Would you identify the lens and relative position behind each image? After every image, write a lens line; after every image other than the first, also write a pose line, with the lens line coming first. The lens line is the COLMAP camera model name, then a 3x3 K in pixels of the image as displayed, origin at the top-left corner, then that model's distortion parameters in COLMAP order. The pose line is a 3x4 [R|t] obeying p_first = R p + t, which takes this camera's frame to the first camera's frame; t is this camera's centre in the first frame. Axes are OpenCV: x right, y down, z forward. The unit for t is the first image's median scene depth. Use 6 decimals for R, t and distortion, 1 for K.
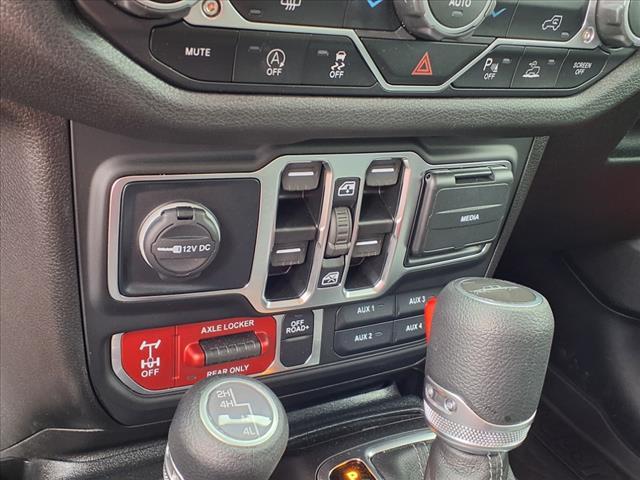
lens RADIAL K [[714.1, 0, 320.0], [0, 714.1, 240.0], [0, 0, 1]] dist [0.186425, -0.552132]
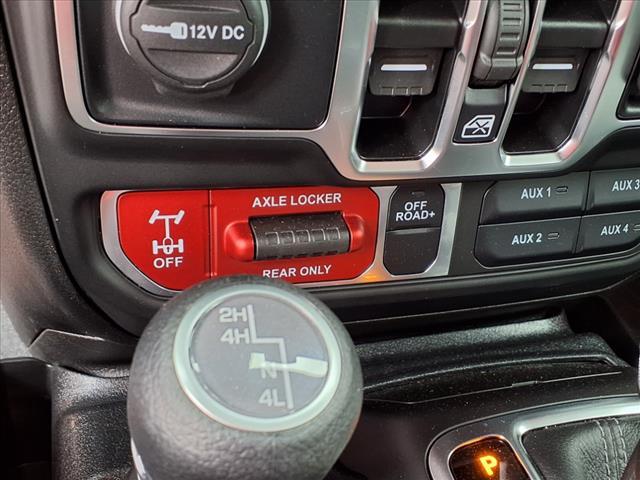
lens RADIAL K [[714.1, 0, 320.0], [0, 714.1, 240.0], [0, 0, 1]] dist [0.186425, -0.552132]
pose [[0.975984, 0.082834, -0.201480, 0.015011], [-0.055911, 0.989153, 0.135831, 0.072687], [0.210546, -0.121304, 0.970029, 0.425396]]
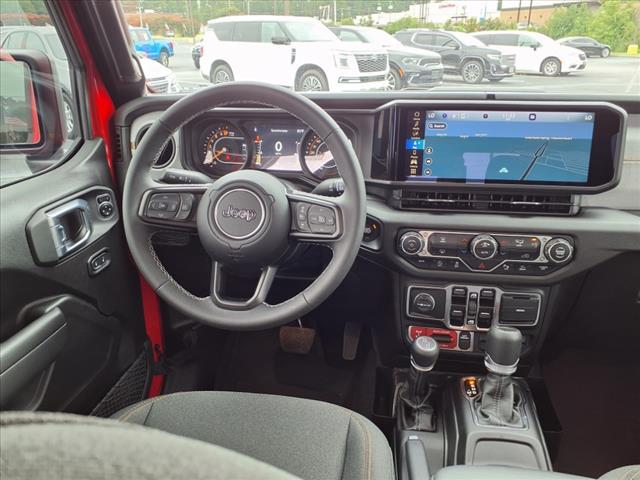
lens RADIAL K [[499.7, 0, 320.0], [0, 499.7, 240.0], [0, 0, 1]] dist [0.007467, -0.042090]
pose [[0.784469, 0.044358, -0.618580, 0.909771], [-0.153758, 0.980208, -0.124701, 0.079233], [0.600805, 0.192936, 0.775763, -1.350752]]
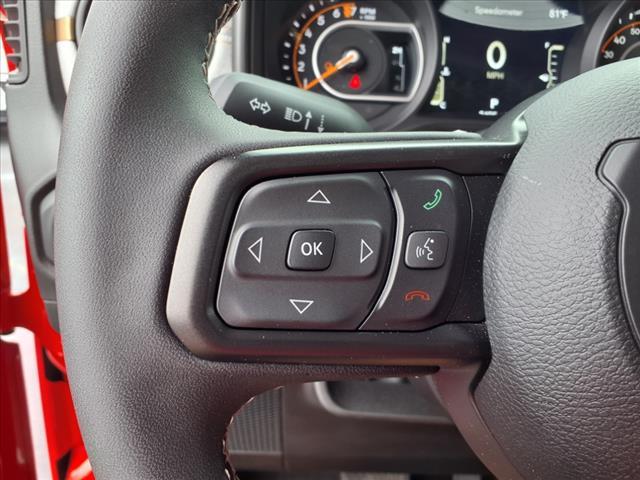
lens RADIAL K [[509.0, 0, 320.0], [0, 509.0, 240.0], [0, 0, 1]] dist [-0.002624, -0.043435]
pose [[0.881245, 0.026382, -0.471924, -0.731285], [-0.109367, 0.982727, -0.149288, -0.174396], [0.459834, 0.183172, 0.868908, -0.463783]]
